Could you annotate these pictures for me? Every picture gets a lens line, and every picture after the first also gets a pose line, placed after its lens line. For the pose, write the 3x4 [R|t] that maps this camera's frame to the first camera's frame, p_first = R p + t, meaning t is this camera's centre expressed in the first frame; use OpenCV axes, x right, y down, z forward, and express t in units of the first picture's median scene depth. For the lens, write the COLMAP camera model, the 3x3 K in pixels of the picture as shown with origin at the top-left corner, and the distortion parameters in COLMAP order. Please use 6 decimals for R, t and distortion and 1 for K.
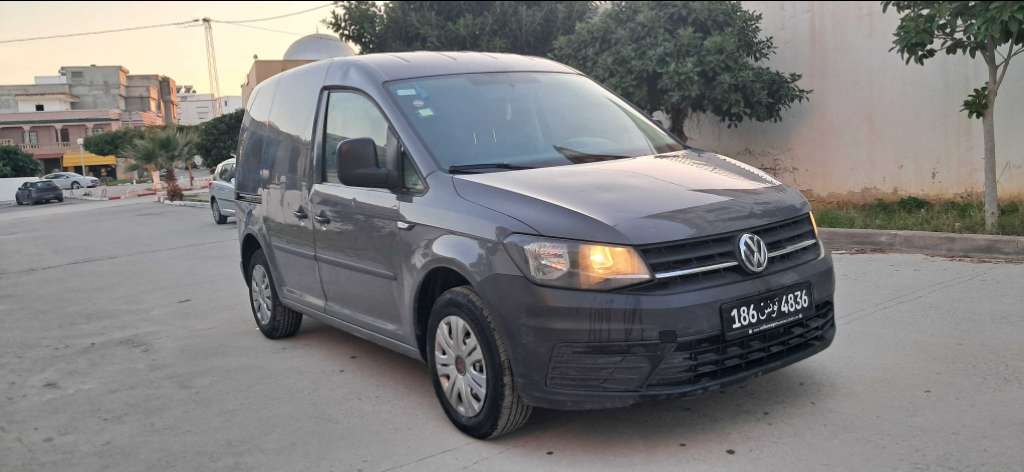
lens RADIAL K [[812.6, 0, 512.0], [0, 812.6, 236.0], [0, 0, 1]] dist [0.010461, 0.002876]
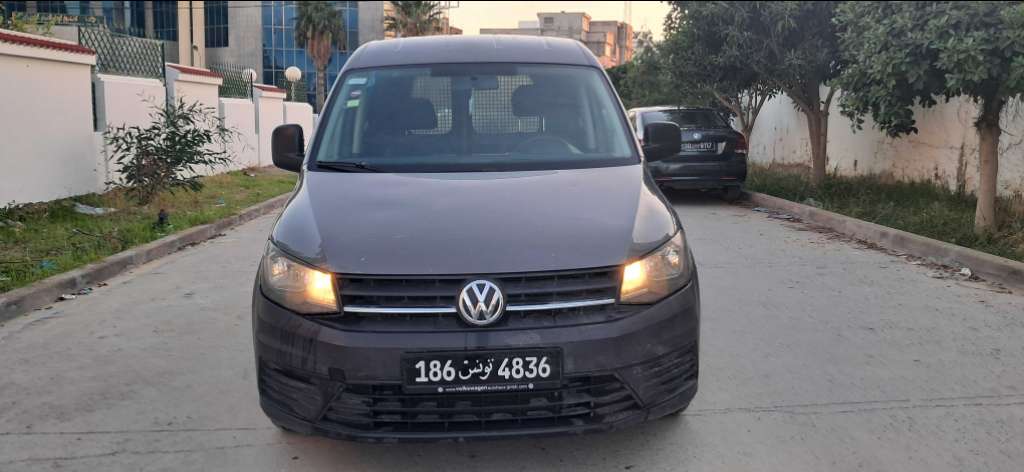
lens RADIAL K [[823.8, 0, 528.3], [0, 823.8, 204.1], [0, 0, 1]] dist [0.073226, -0.003083]
pose [[0.852451, 0.127327, -0.507066, 0.778838], [-0.114854, 0.991805, 0.055961, -0.141020], [0.510036, 0.010535, 0.860089, 0.254949]]
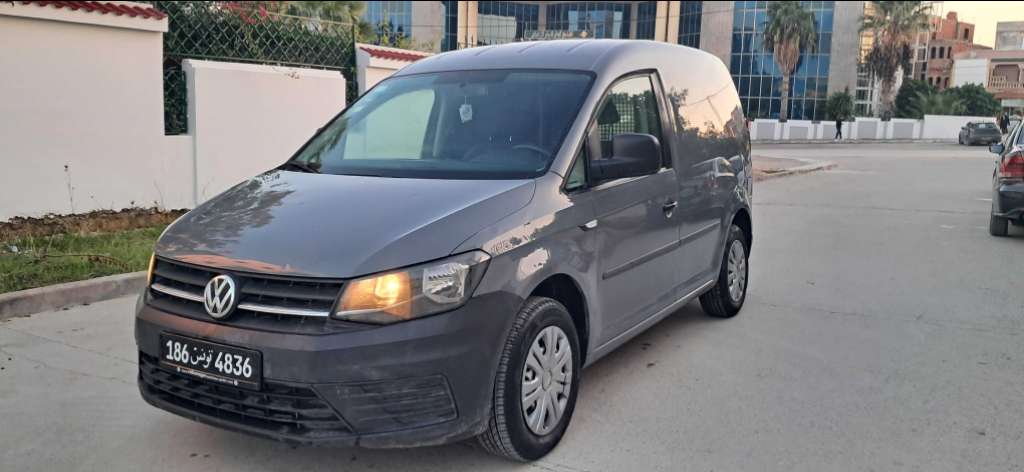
lens RADIAL K [[812.6, 0, 512.0], [0, 812.6, 236.0], [0, 0, 1]] dist [0.010461, 0.002876]
pose [[0.412098, 0.214710, -0.885480, 1.241805], [-0.143646, 0.974994, 0.169563, -0.252697], [0.899745, 0.057319, 0.432635, 0.891735]]
